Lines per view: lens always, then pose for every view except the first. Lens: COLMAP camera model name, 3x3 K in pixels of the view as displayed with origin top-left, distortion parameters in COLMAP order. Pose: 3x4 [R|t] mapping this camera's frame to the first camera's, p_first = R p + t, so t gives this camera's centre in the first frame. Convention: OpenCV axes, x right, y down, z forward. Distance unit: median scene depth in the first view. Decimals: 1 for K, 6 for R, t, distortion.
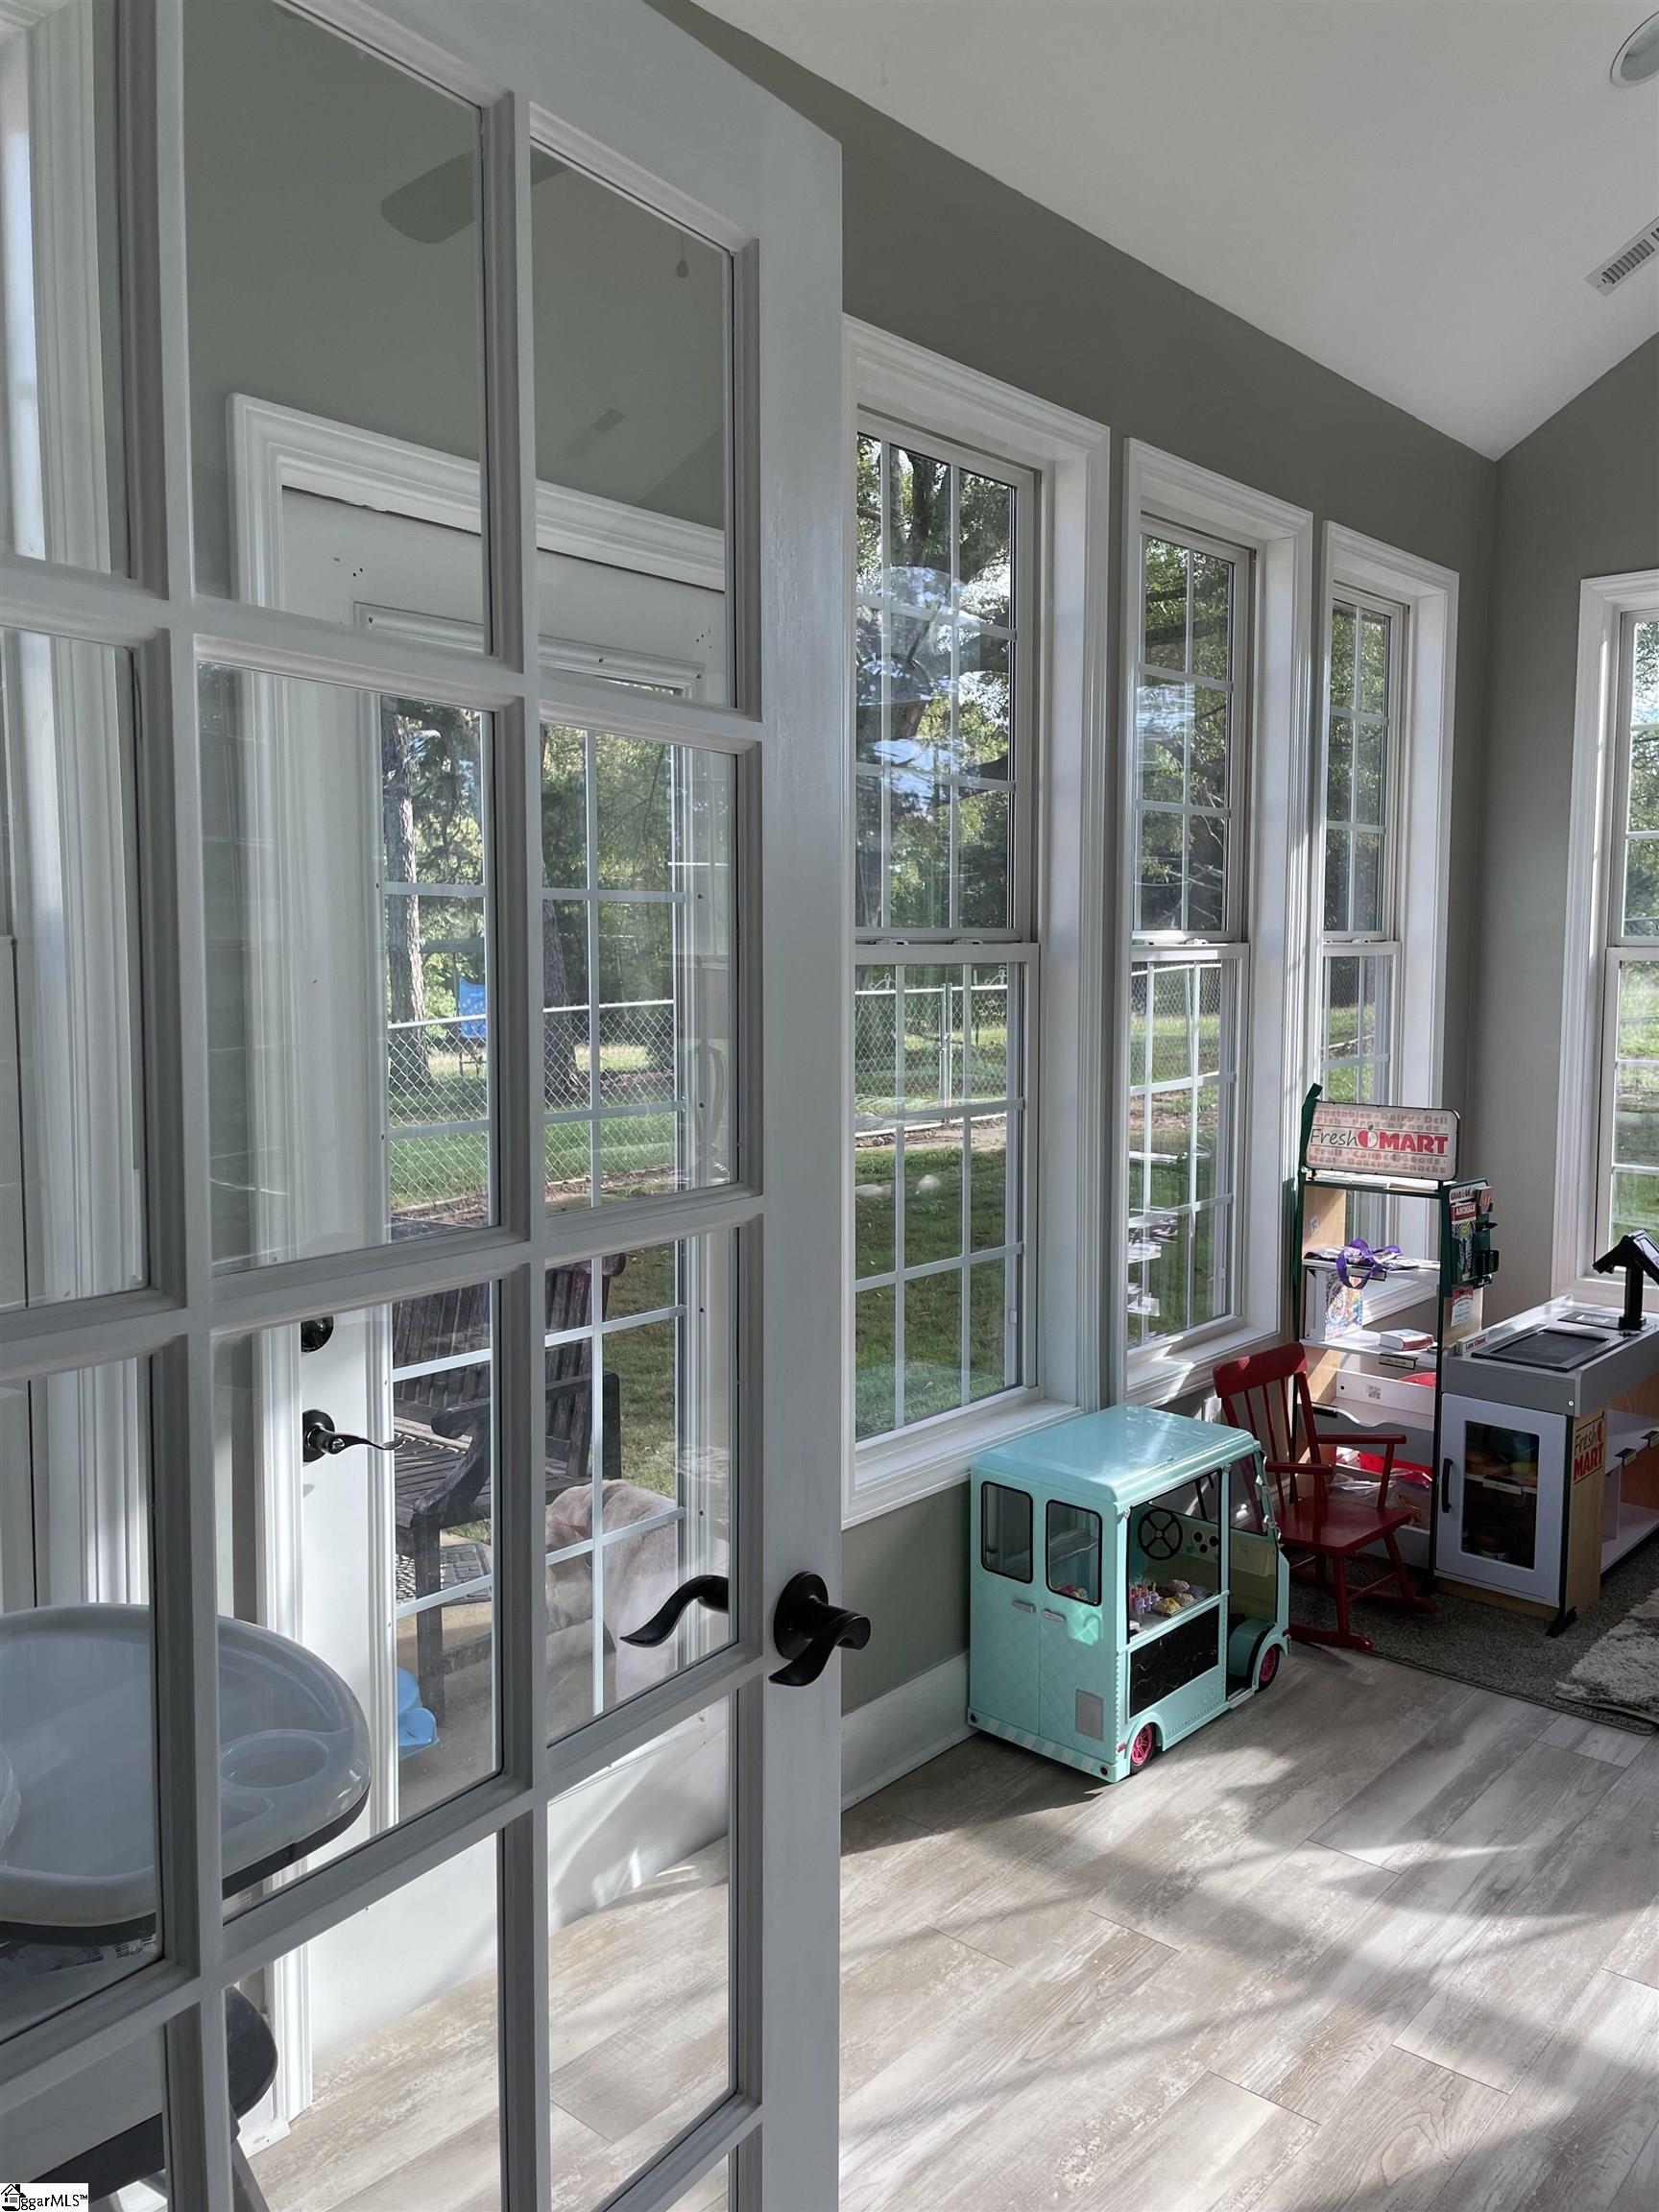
lens RADIAL K [[1683.1, 0, 832.9], [0, 1683.1, 1070.1], [0, 0, 1]] dist [0.086395, -0.107473]
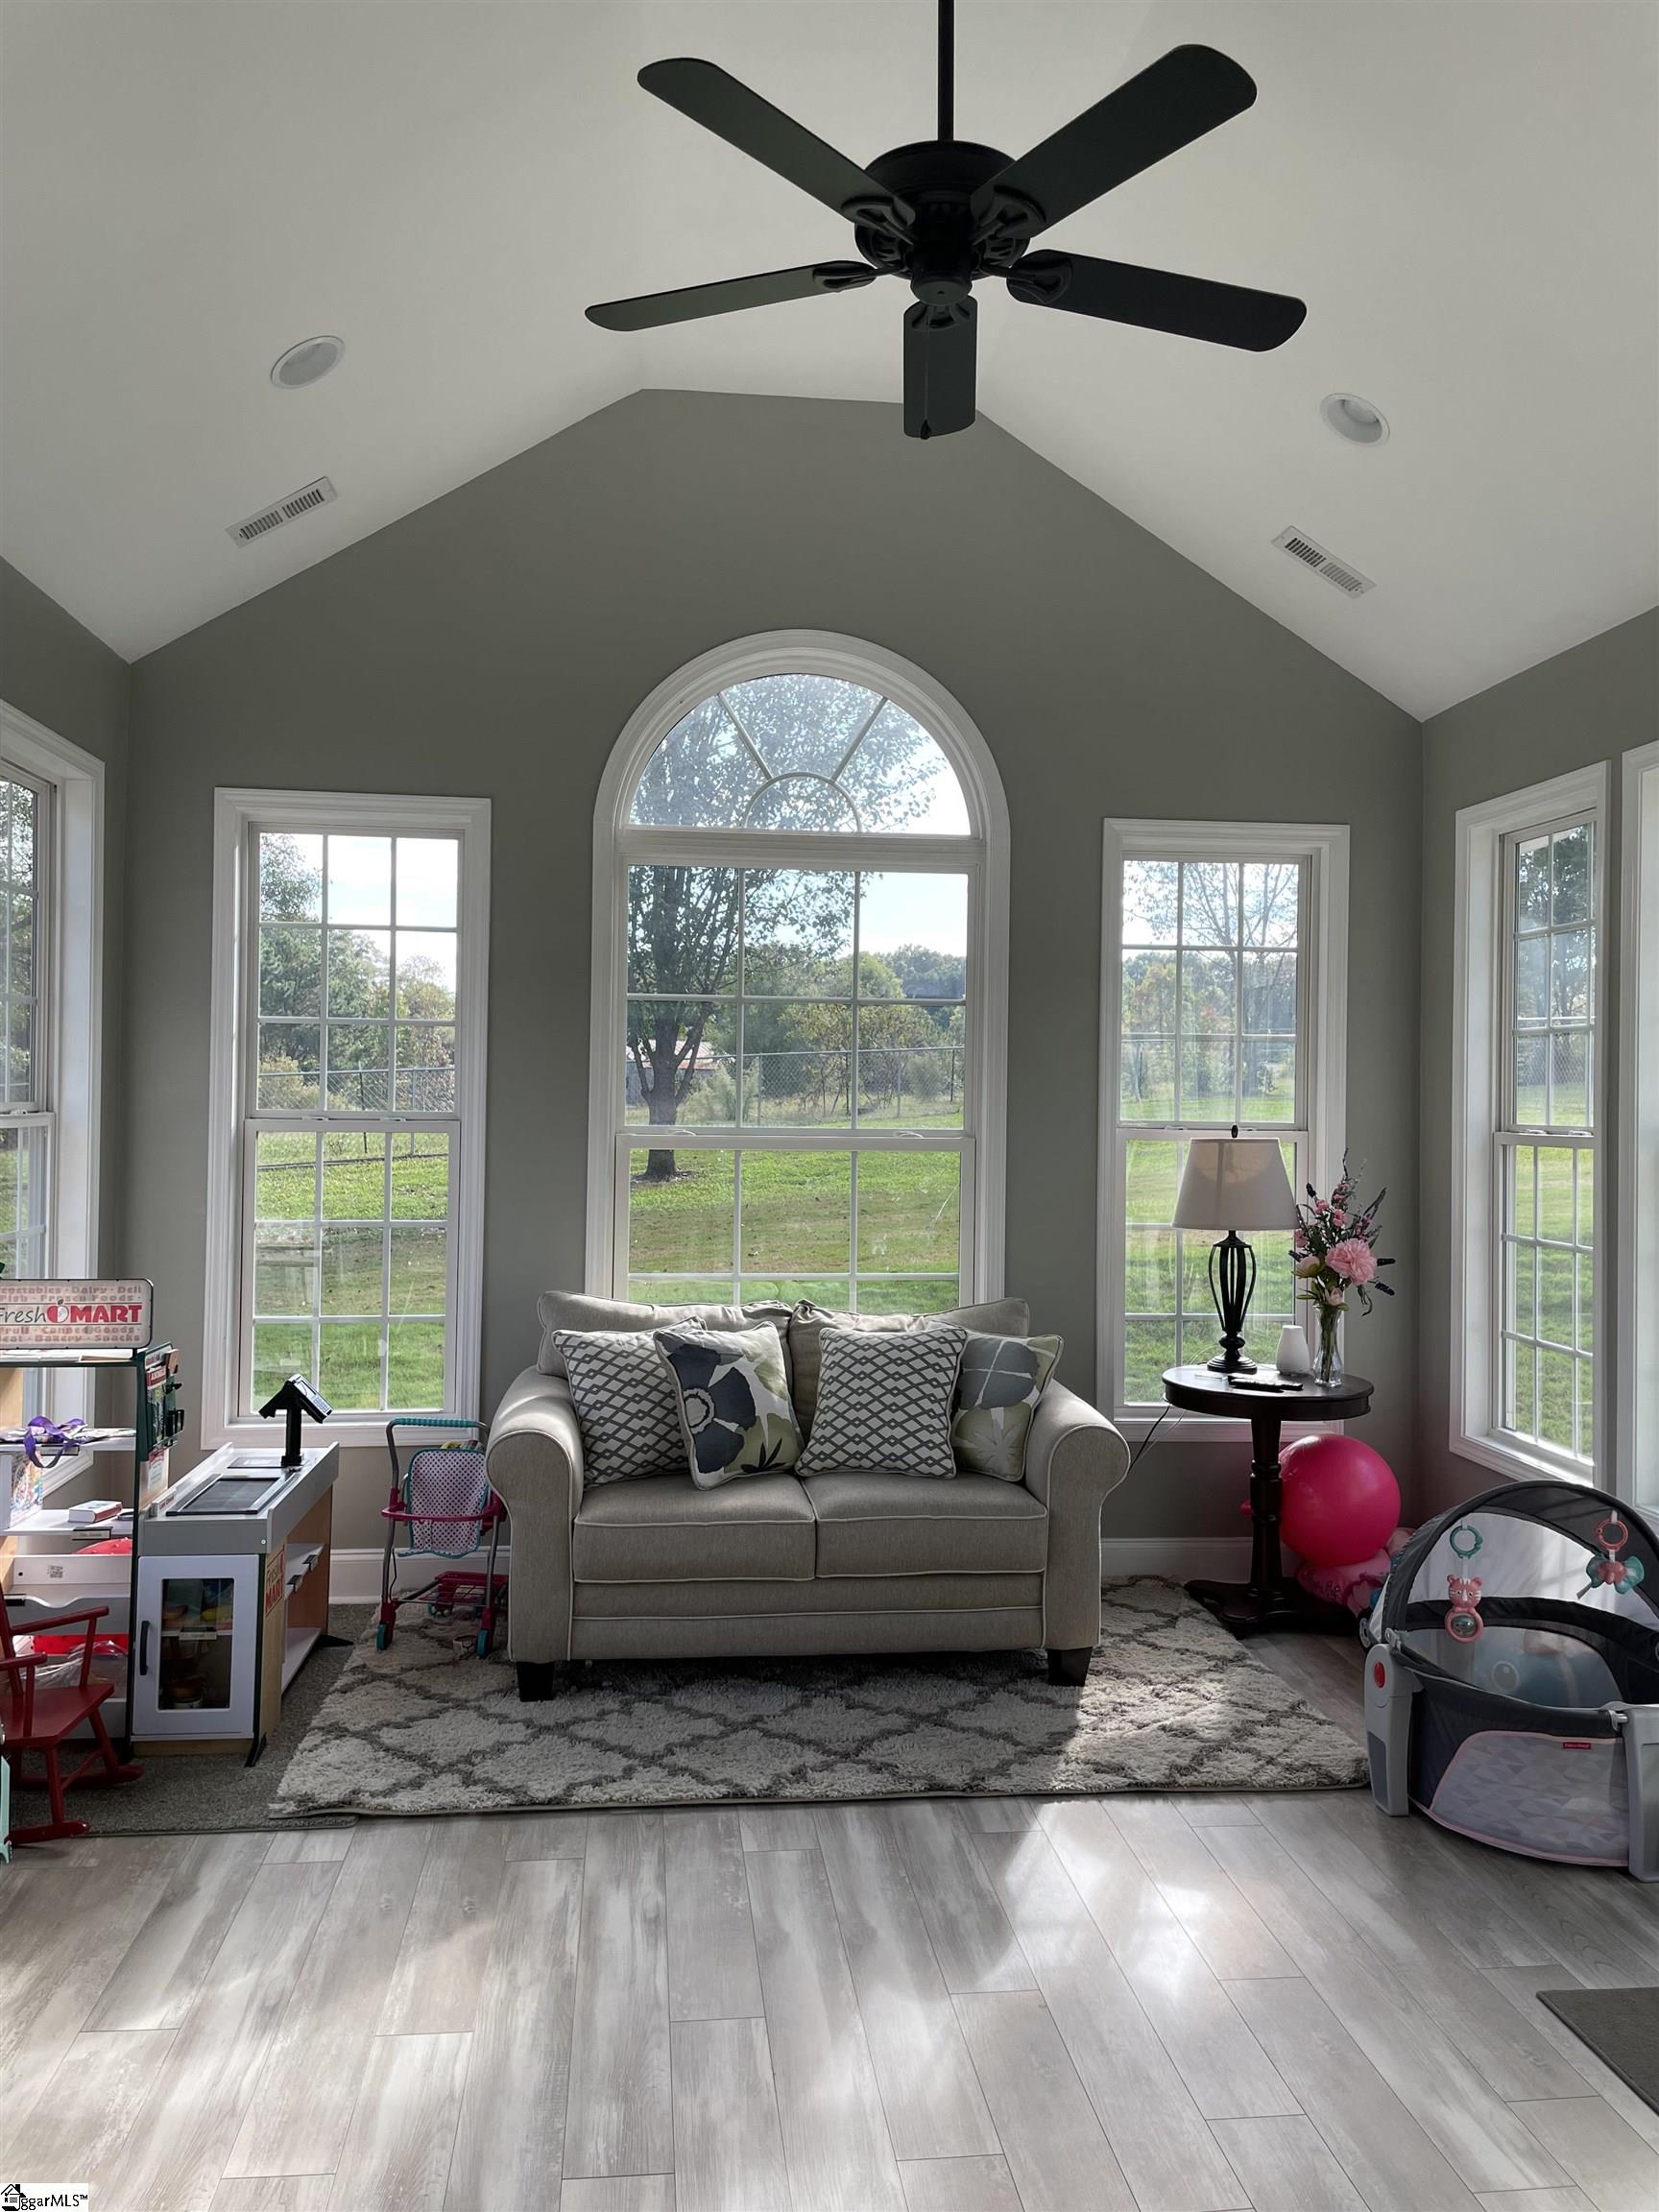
lens RADIAL K [[1683.1, 0, 832.9], [0, 1683.1, 1070.1], [0, 0, 1]] dist [0.086395, -0.107473]
pose [[0.670377, 0.024063, 0.741631, -0.133677], [0.041544, 0.996689, -0.069891, -0.013866], [-0.740857, 0.077664, 0.667157, -0.021134]]
